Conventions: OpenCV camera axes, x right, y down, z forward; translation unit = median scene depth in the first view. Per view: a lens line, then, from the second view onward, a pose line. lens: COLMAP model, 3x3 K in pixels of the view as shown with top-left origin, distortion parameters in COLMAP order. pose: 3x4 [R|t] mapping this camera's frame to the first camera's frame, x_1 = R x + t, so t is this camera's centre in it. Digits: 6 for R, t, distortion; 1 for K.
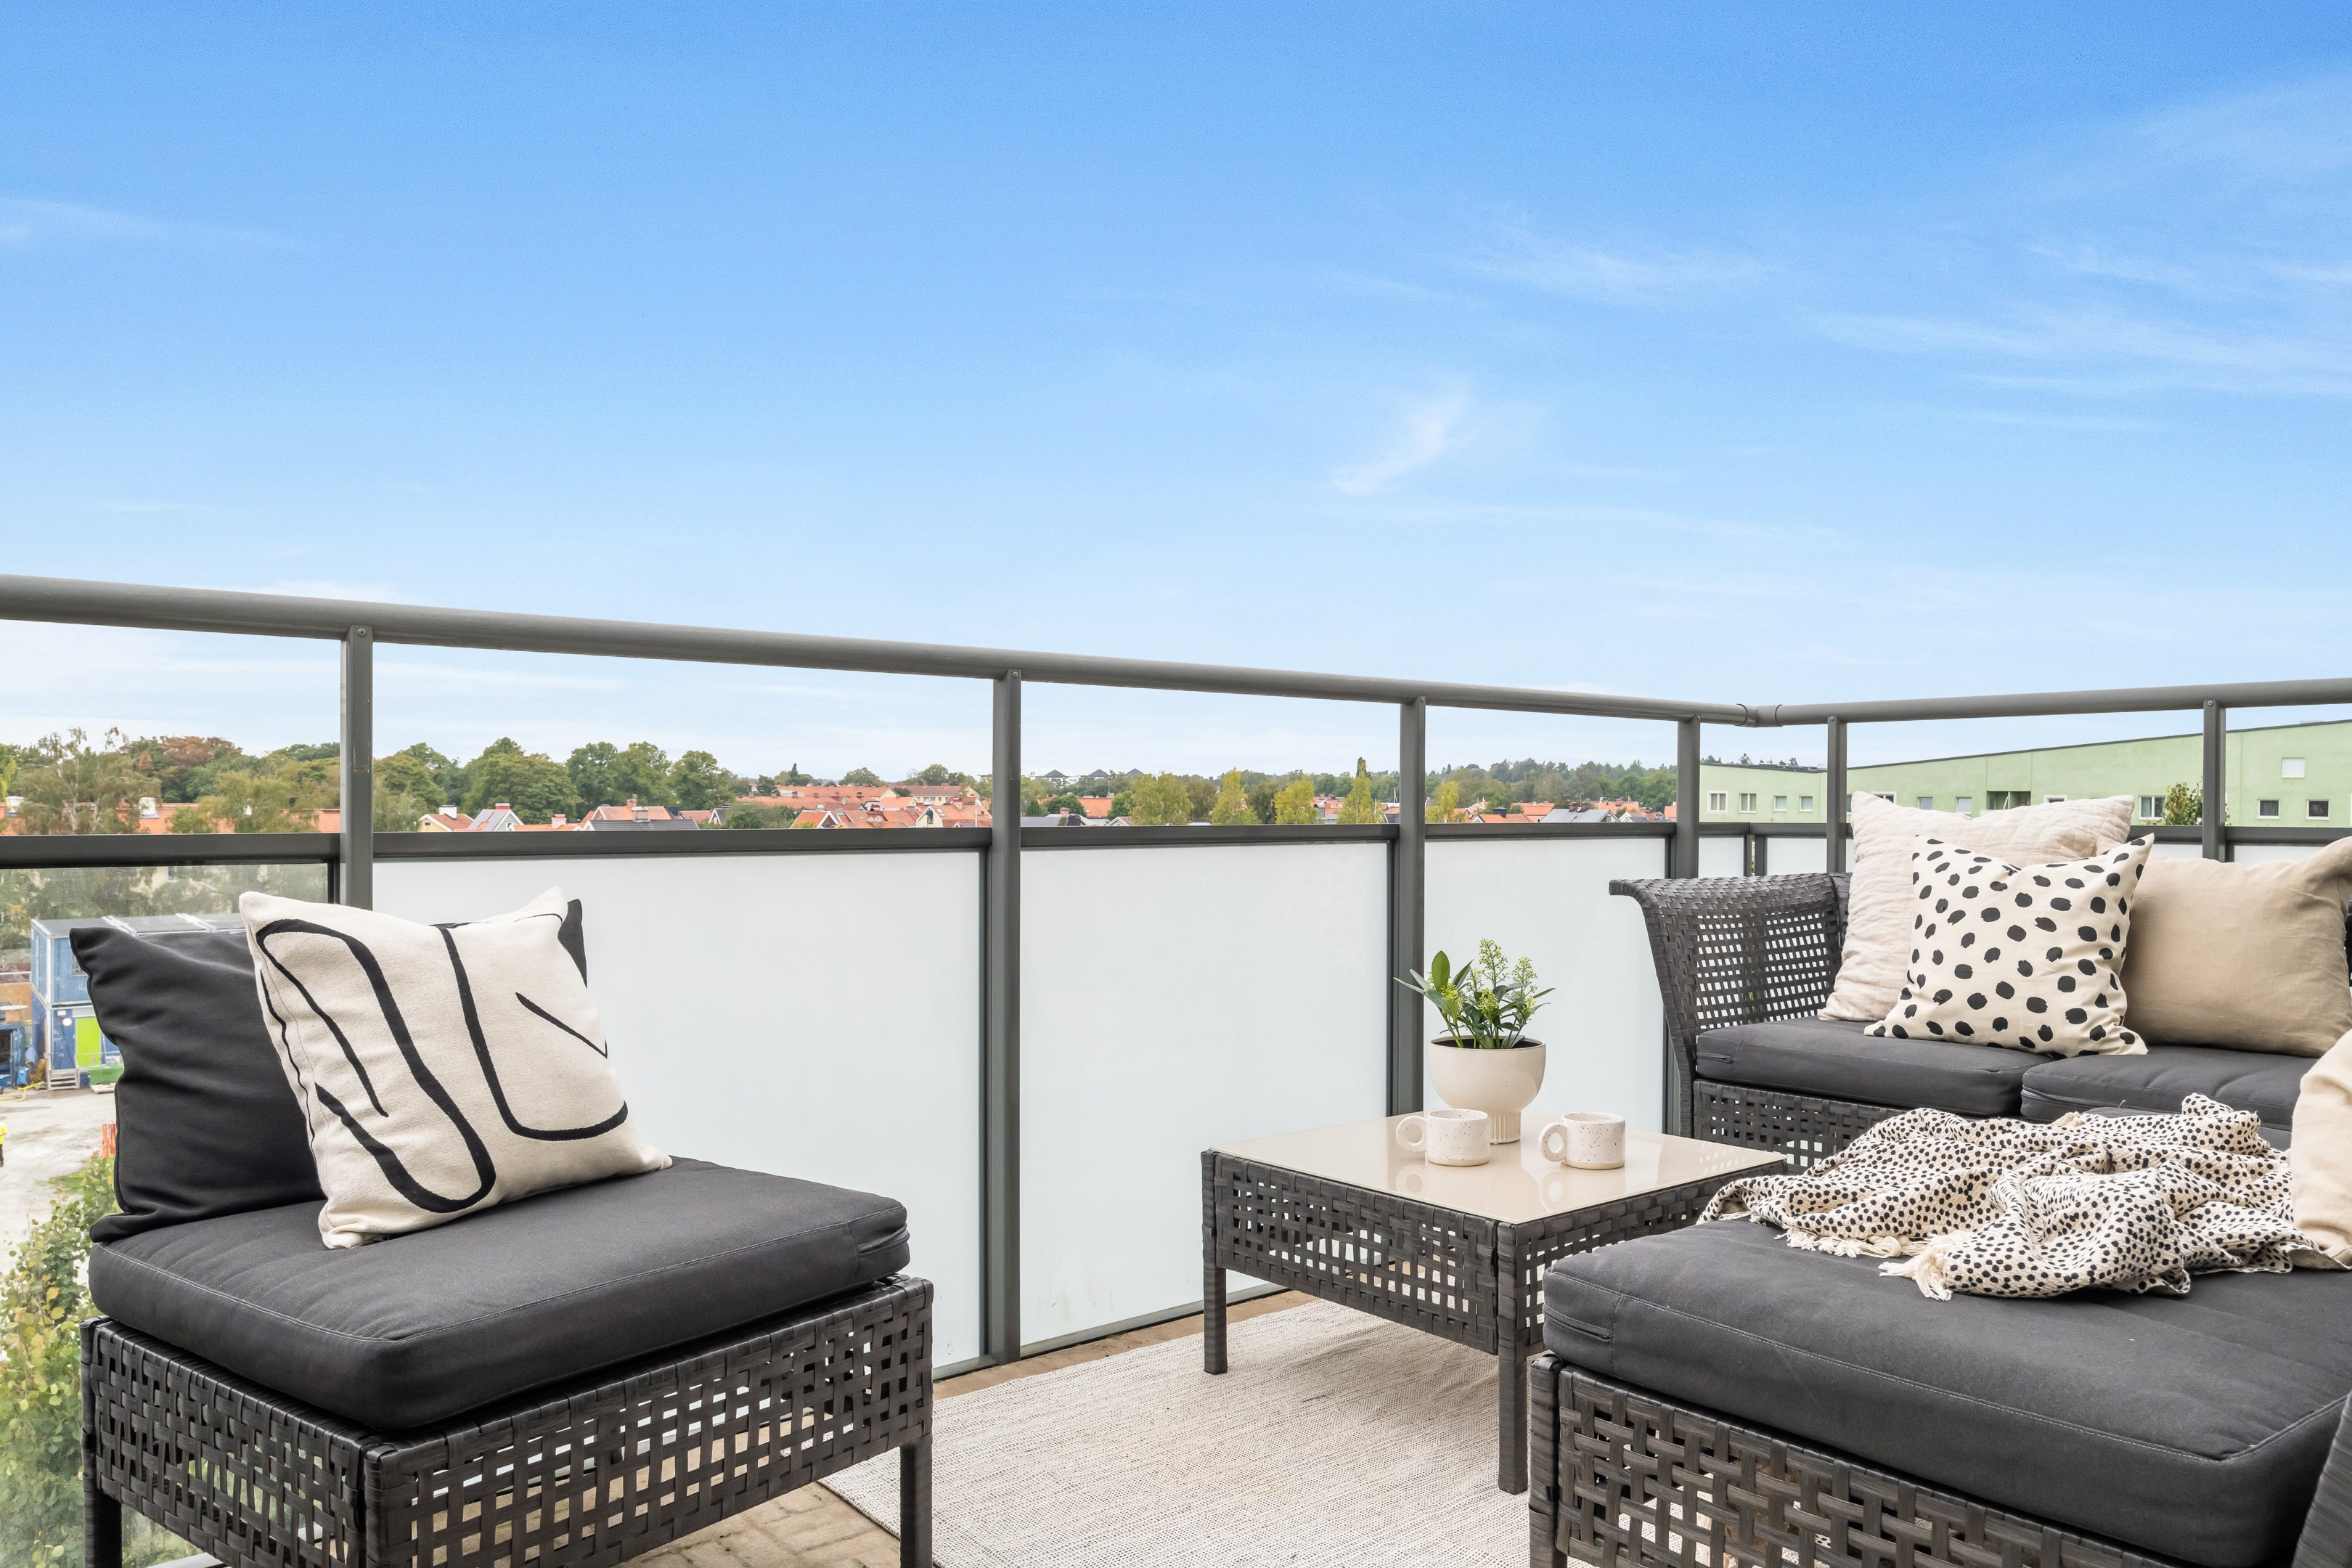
lens RADIAL K [[1605.4, 0, 1175.9], [0, 1605.4, 782.9], [0, 0, 1]] dist [0.000281, -0.002133]
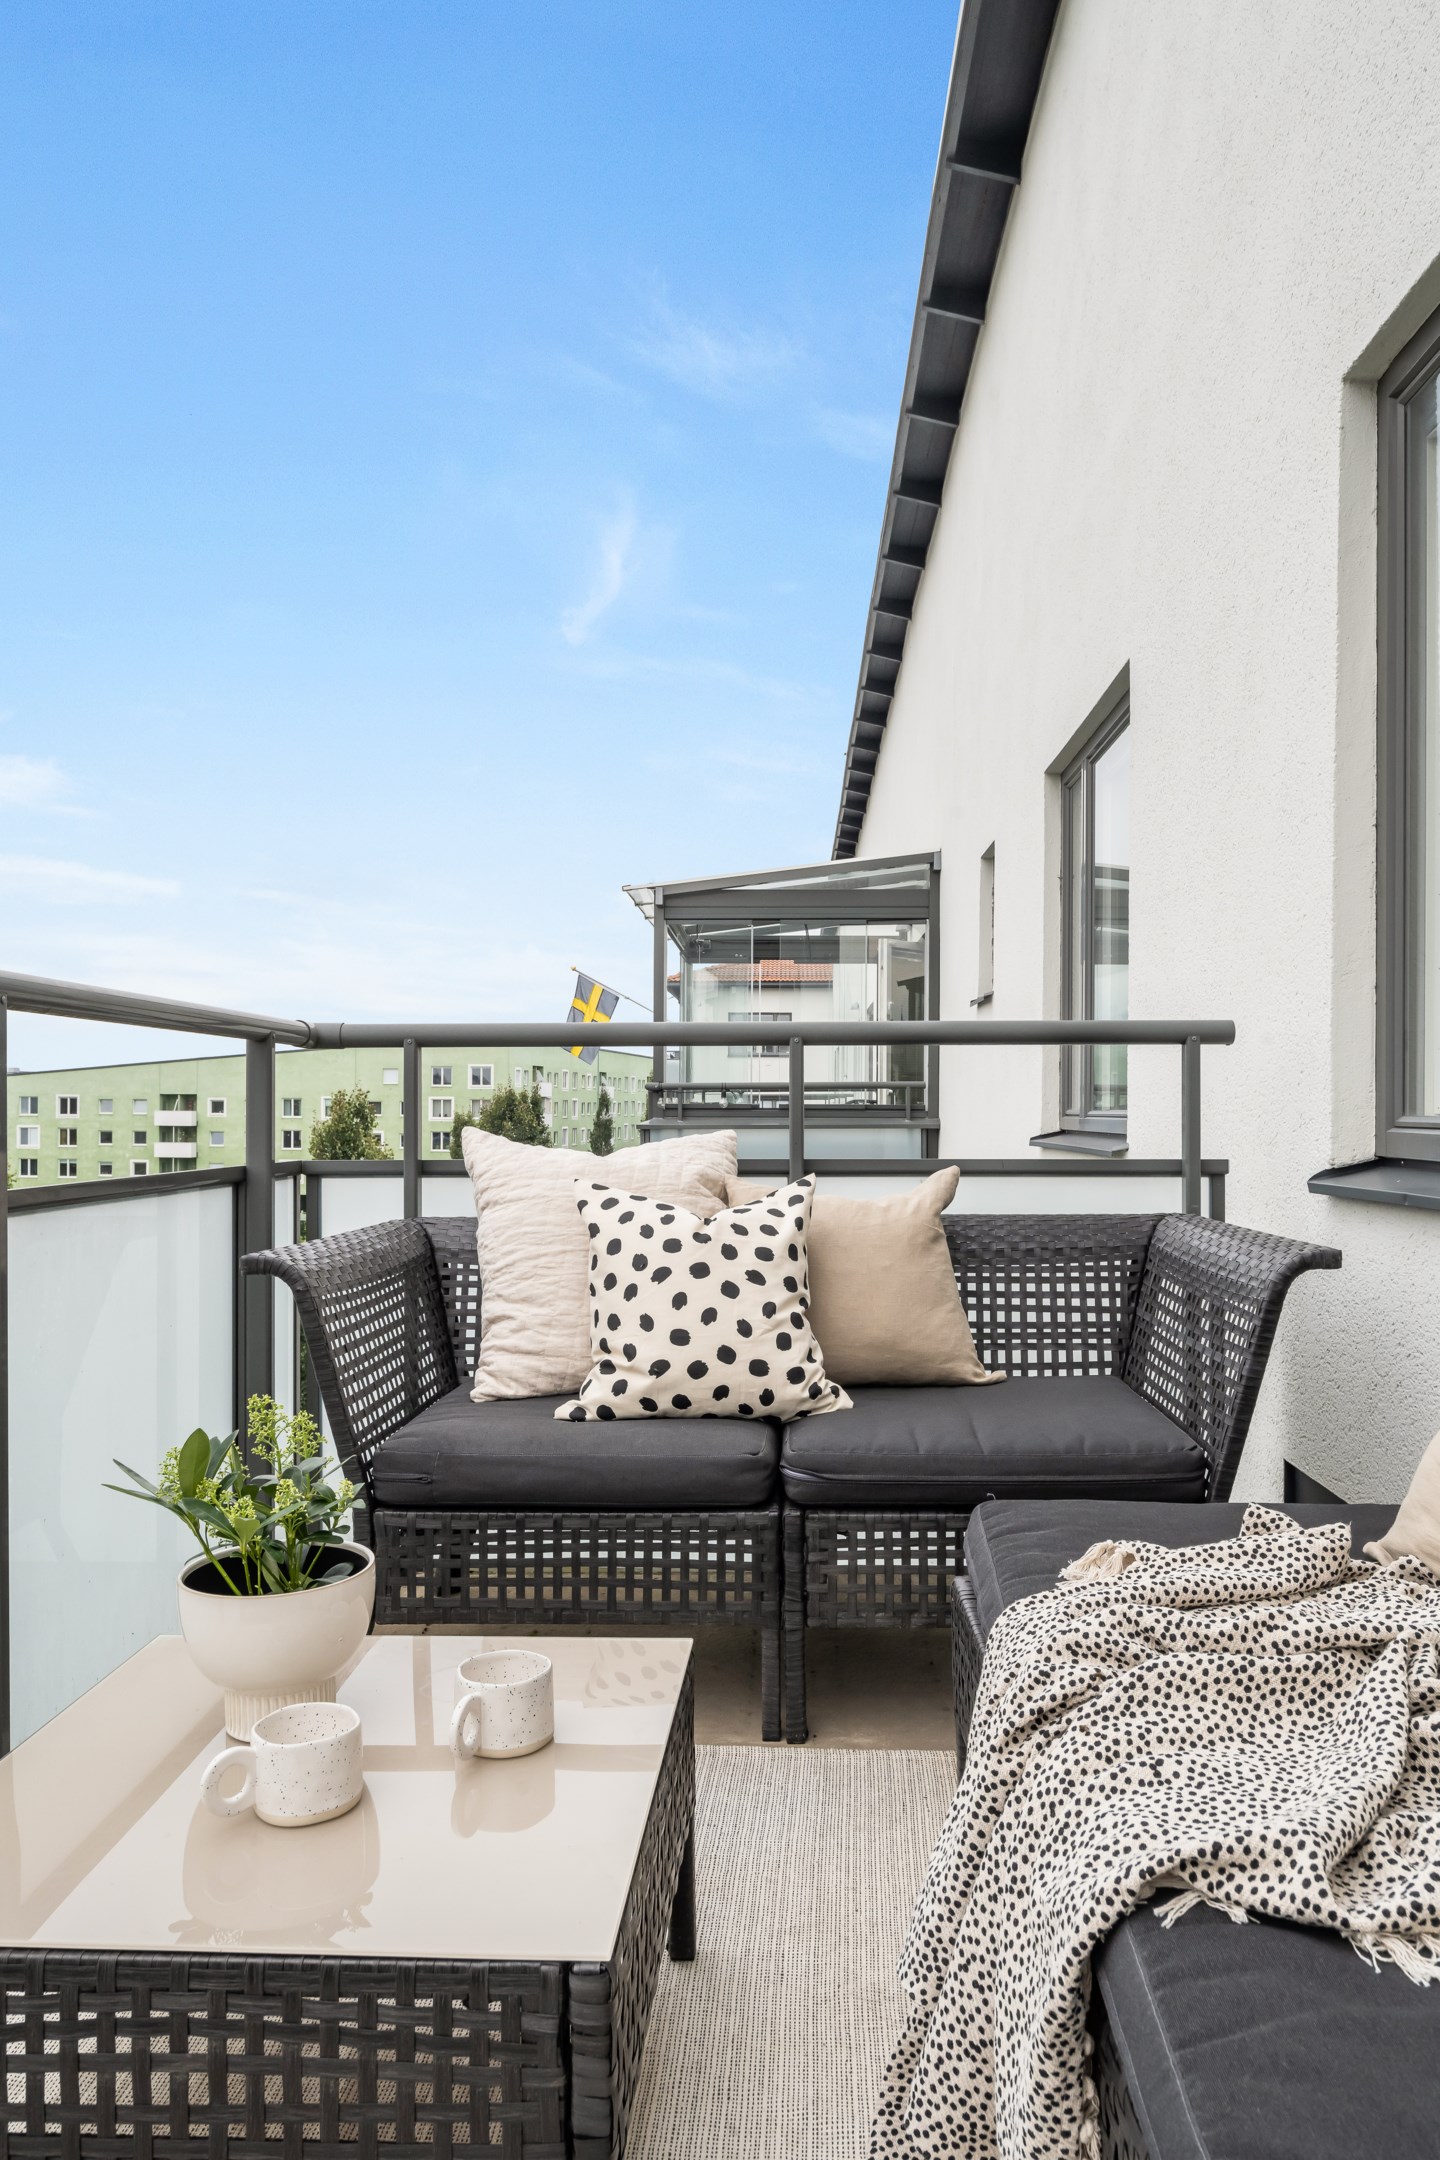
lens RADIAL K [[1474.3, 0, 721.3], [0, 1474.3, 1085.4], [0, 0, 1]] dist [0.000281, -0.002133]
pose [[0.667981, 0.005177, 0.744161, -0.101622], [-0.005131, 0.999984, -0.002351, -0.020042], [-0.744161, -0.002248, 0.667997, 0.441753]]
